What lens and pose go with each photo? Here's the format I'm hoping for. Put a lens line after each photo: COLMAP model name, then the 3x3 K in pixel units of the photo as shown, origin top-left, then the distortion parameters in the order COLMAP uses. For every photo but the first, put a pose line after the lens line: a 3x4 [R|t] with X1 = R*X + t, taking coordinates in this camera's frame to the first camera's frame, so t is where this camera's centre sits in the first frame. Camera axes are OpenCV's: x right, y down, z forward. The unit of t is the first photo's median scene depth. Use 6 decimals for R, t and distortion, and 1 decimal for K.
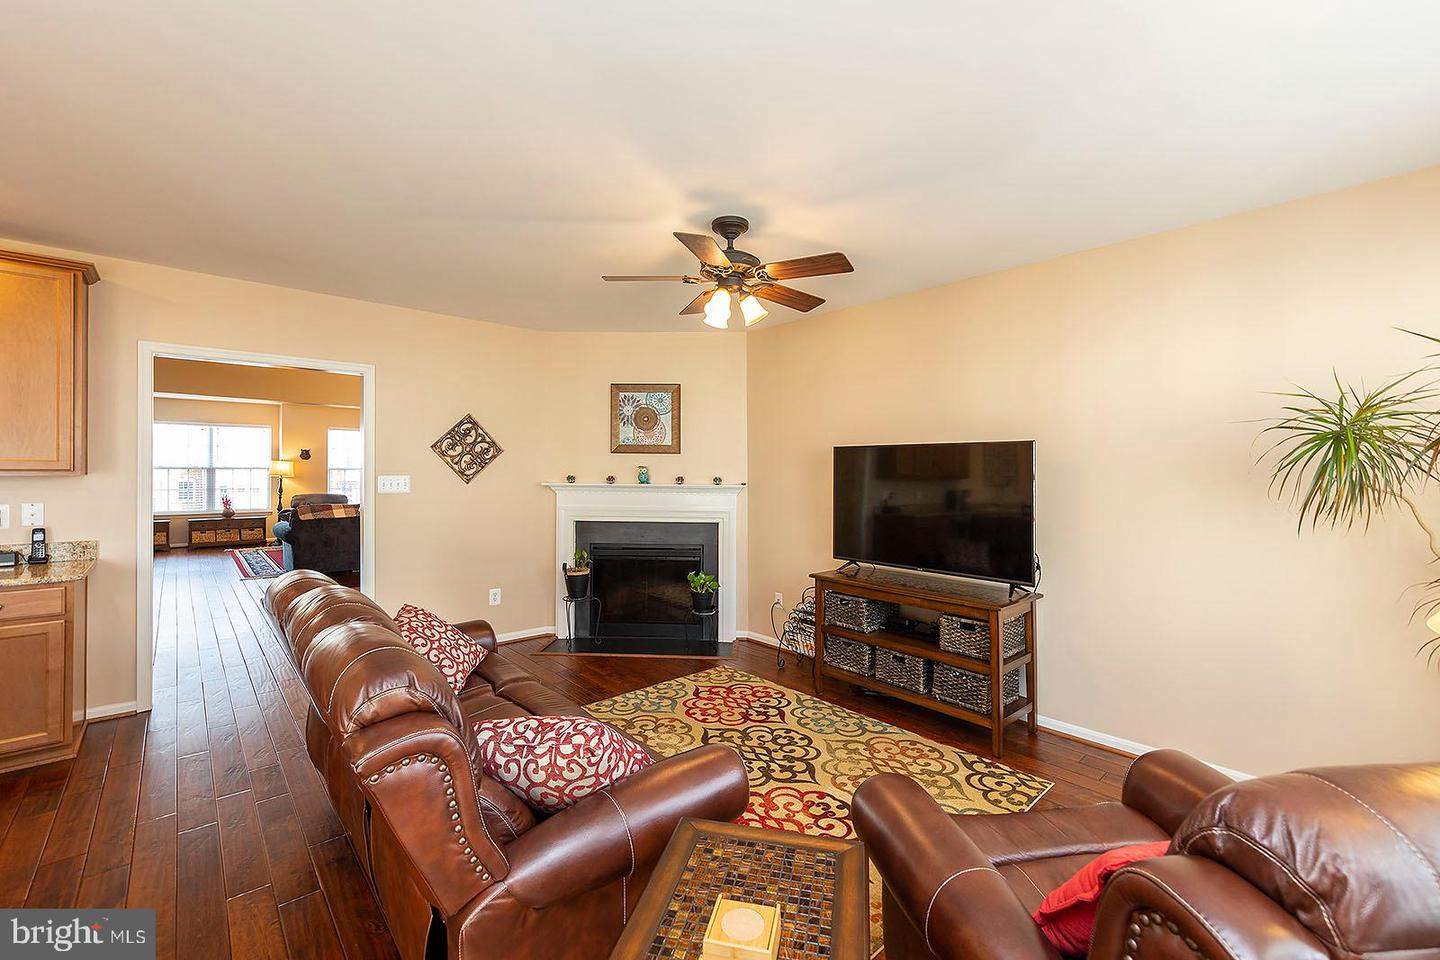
lens RADIAL K [[604.5, 0, 721.4], [0, 604.5, 471.4], [0, 0, 1]] dist [0.003036, 0.000167]
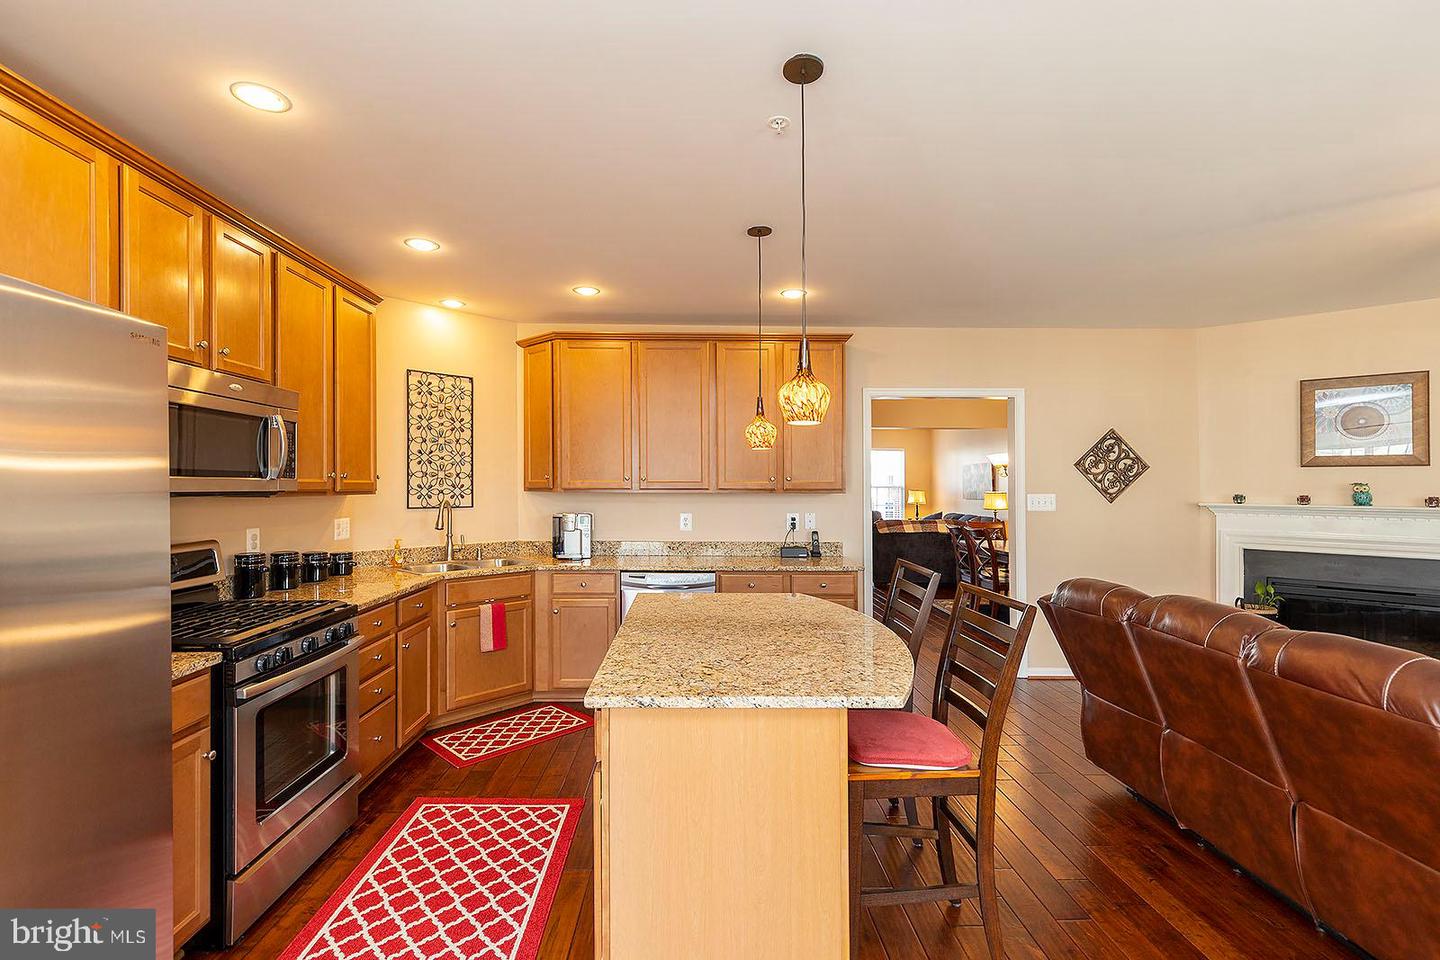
lens RADIAL K [[655.8, 0, 717.6], [0, 655.8, 485.9], [0, 0, 1]] dist [-0.000462, 0.000166]
pose [[0.749107, -0.003509, -0.662440, -0.199224], [-0.000200, 0.999985, -0.005524, -0.000277], [0.662449, 0.004270, 0.749095, -0.176557]]
